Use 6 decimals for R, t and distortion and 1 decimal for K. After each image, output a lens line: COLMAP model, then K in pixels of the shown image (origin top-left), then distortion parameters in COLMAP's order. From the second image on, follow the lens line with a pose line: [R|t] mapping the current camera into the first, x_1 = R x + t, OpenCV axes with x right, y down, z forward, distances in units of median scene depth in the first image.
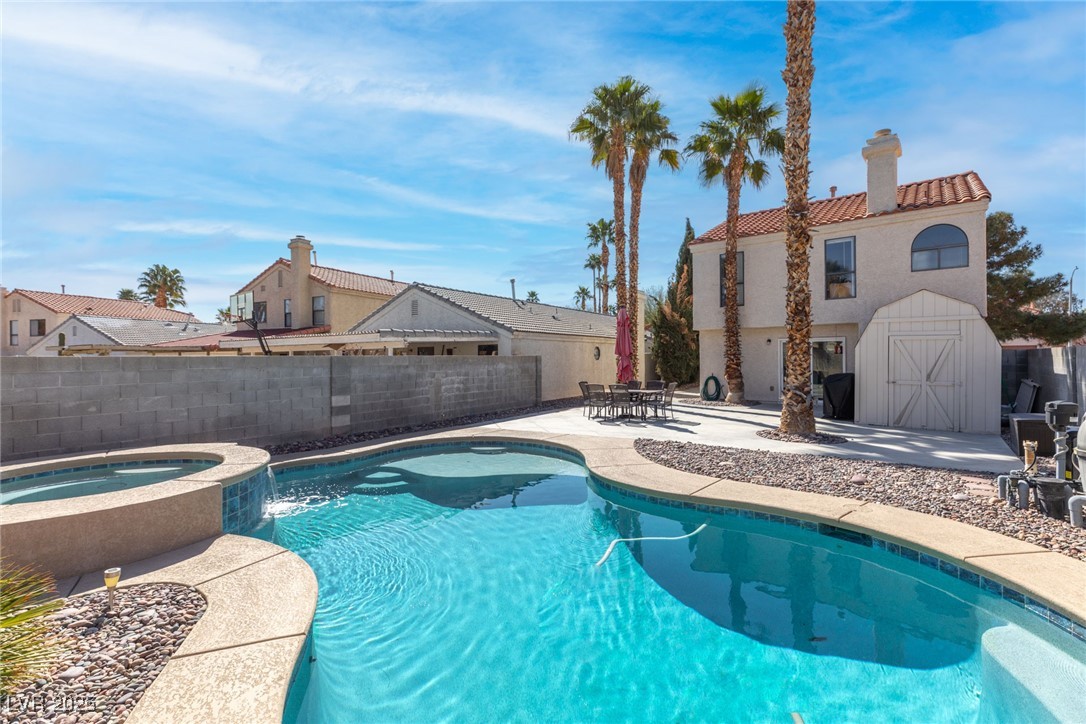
lens RADIAL K [[482.3, 0, 551.1], [0, 482.3, 356.6], [0, 0, 1]] dist [0.004947, -0.000036]
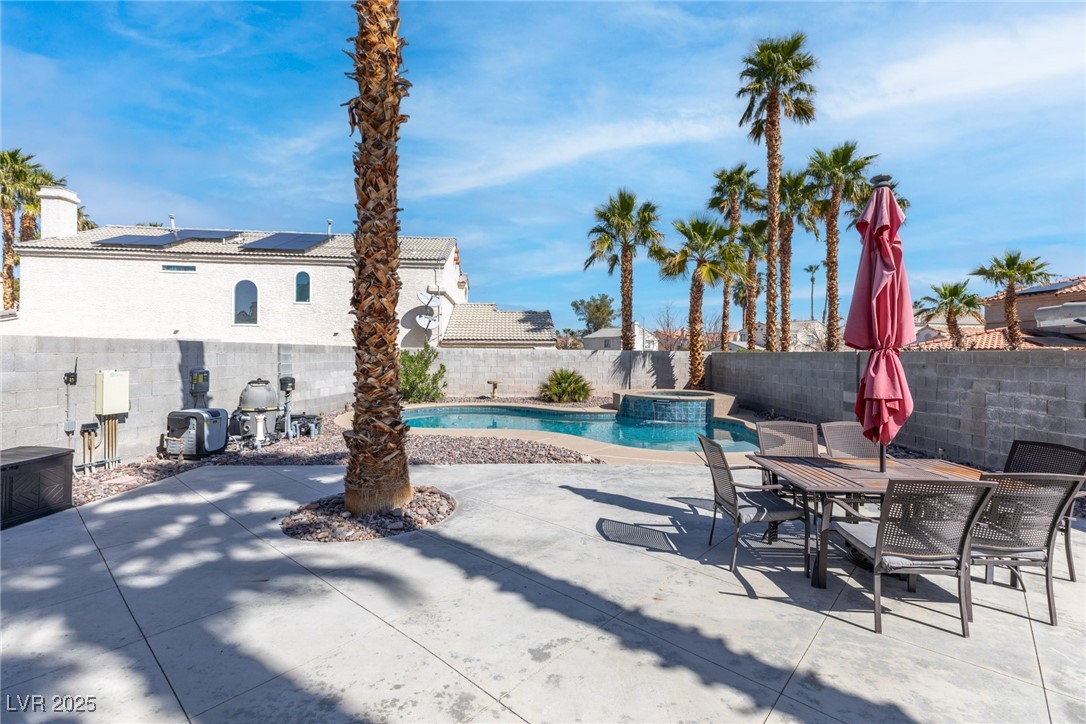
lens RADIAL K [[485.1, 0, 551.6], [0, 485.1, 357.4], [0, 0, 1]] dist [0.005118, 0.000203]
pose [[-0.822497, 0.004960, -0.568748, 0.482943], [-0.001886, 0.999933, 0.011447, 0.000162], [0.568767, 0.010488, -0.822432, 1.128248]]
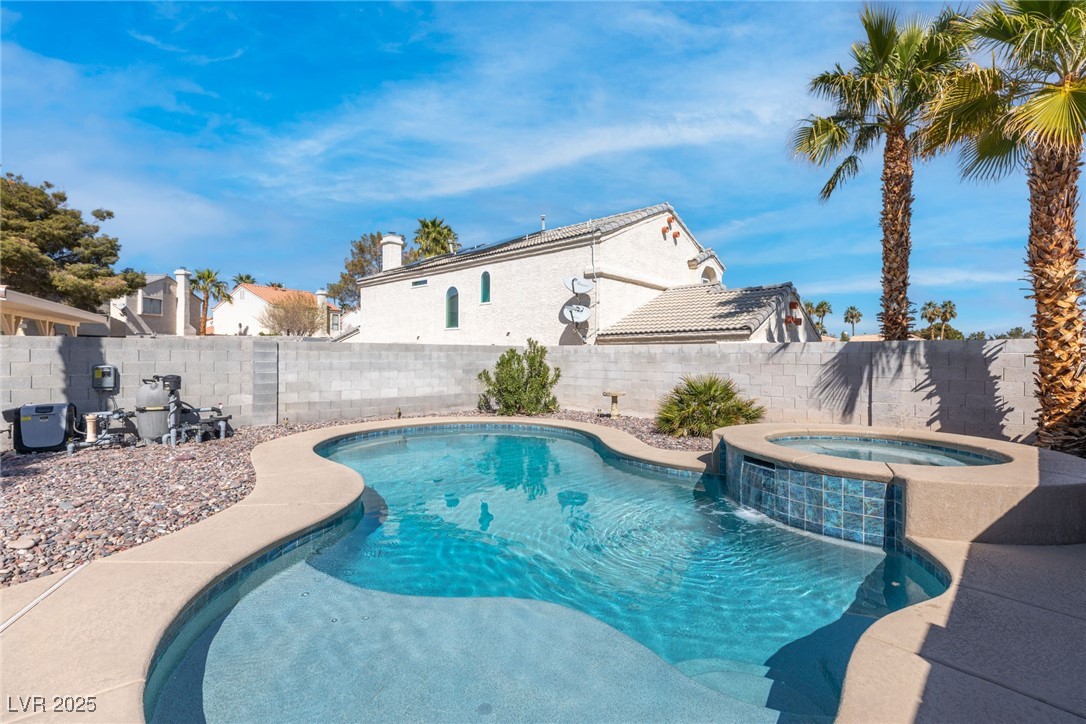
lens RADIAL K [[482.3, 0, 551.1], [0, 482.3, 356.6], [0, 0, 1]] dist [0.004947, -0.000036]
pose [[-0.975372, 0.005048, 0.220507, -0.185152], [0.004191, 0.999982, -0.004354, 0.017038], [-0.220525, -0.003323, -0.975376, 0.860274]]
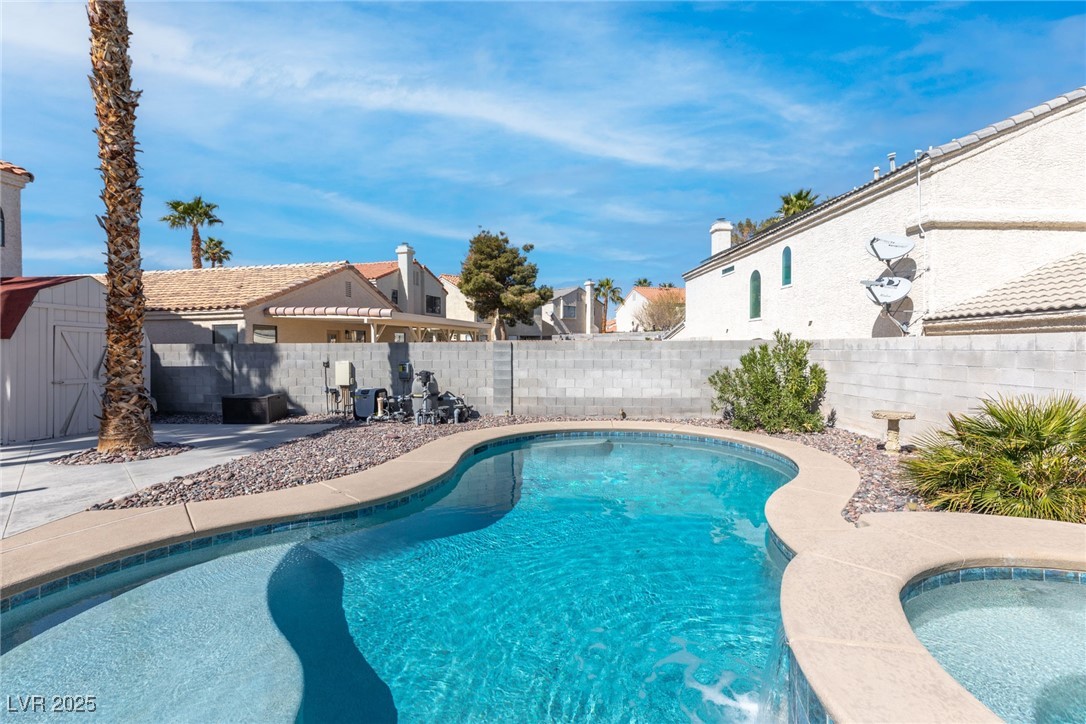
lens RADIAL K [[482.3, 0, 551.1], [0, 482.3, 356.6], [0, 0, 1]] dist [0.004947, -0.000036]
pose [[-0.516682, -0.003420, 0.856171, -0.364944], [0.007005, 0.999942, 0.008222, 0.007407], [-0.856149, 0.010245, -0.516627, 0.607978]]
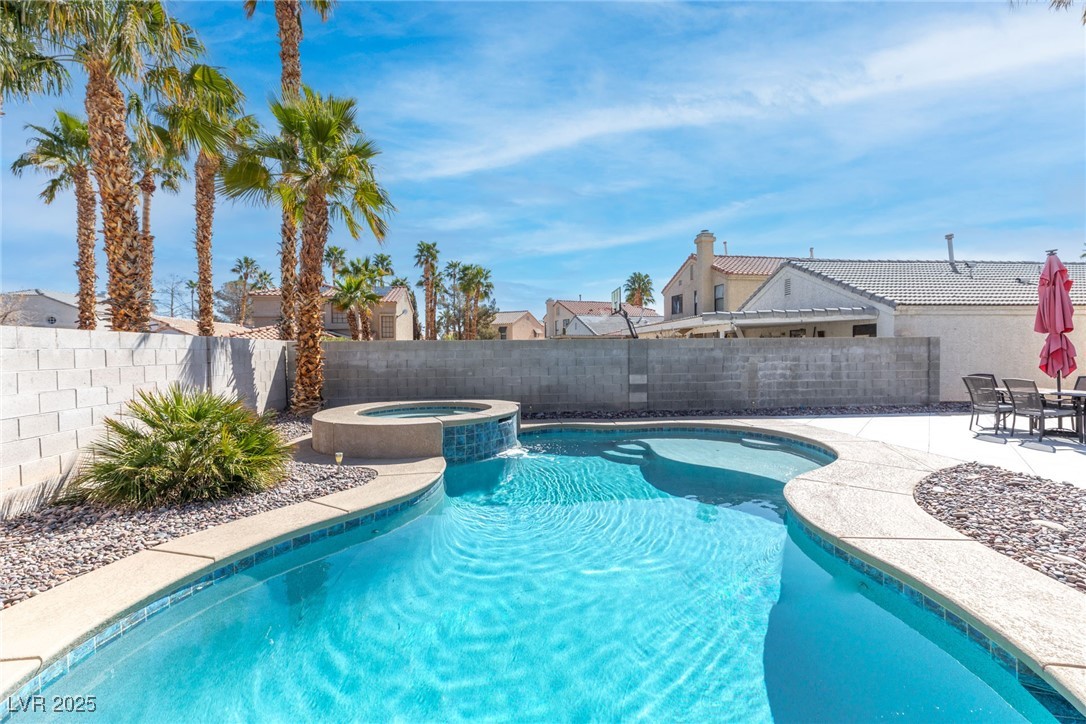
lens RADIAL K [[482.3, 0, 551.1], [0, 482.3, 356.6], [0, 0, 1]] dist [0.004947, -0.000036]
pose [[0.614385, 0.014746, -0.788868, 0.242795], [0.005959, 0.999710, 0.023327, 0.009308], [0.788984, -0.019033, 0.614119, 0.124374]]
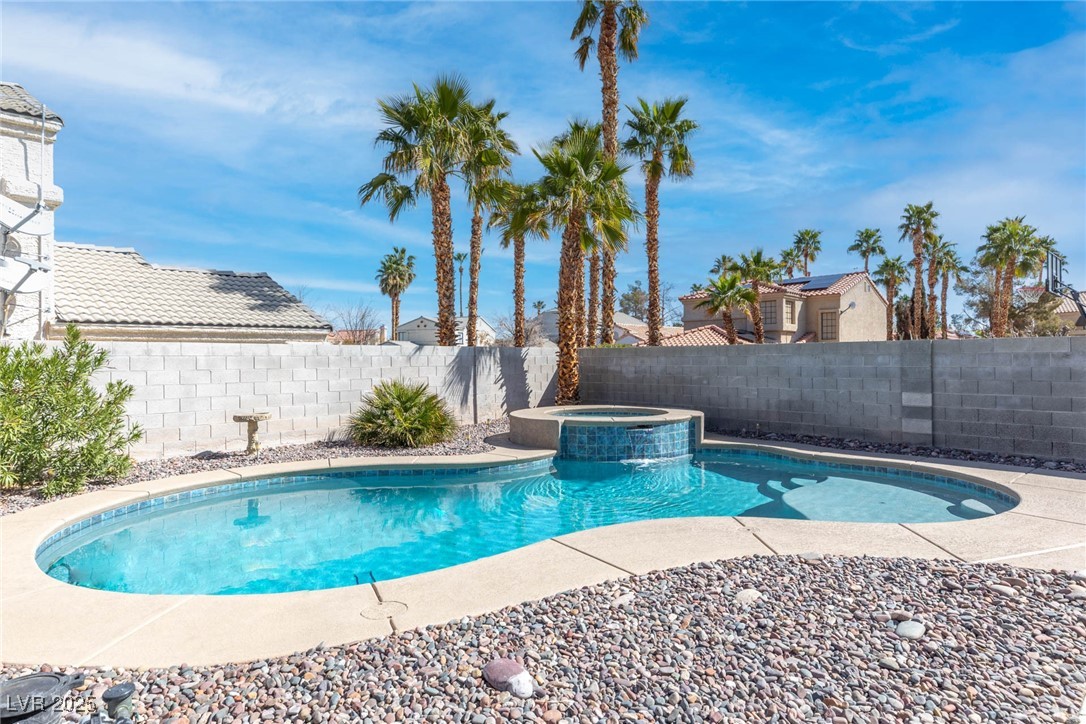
lens RADIAL K [[609.2, 0, 550.8], [0, 609.2, 360.2], [0, 0, 1]] dist [0.006561, 0.000630]
pose [[-0.247749, 0.013141, -0.968735, 0.486341], [0.012440, 0.999869, 0.010382, 0.009848], [0.968744, -0.009479, -0.247880, 0.524597]]
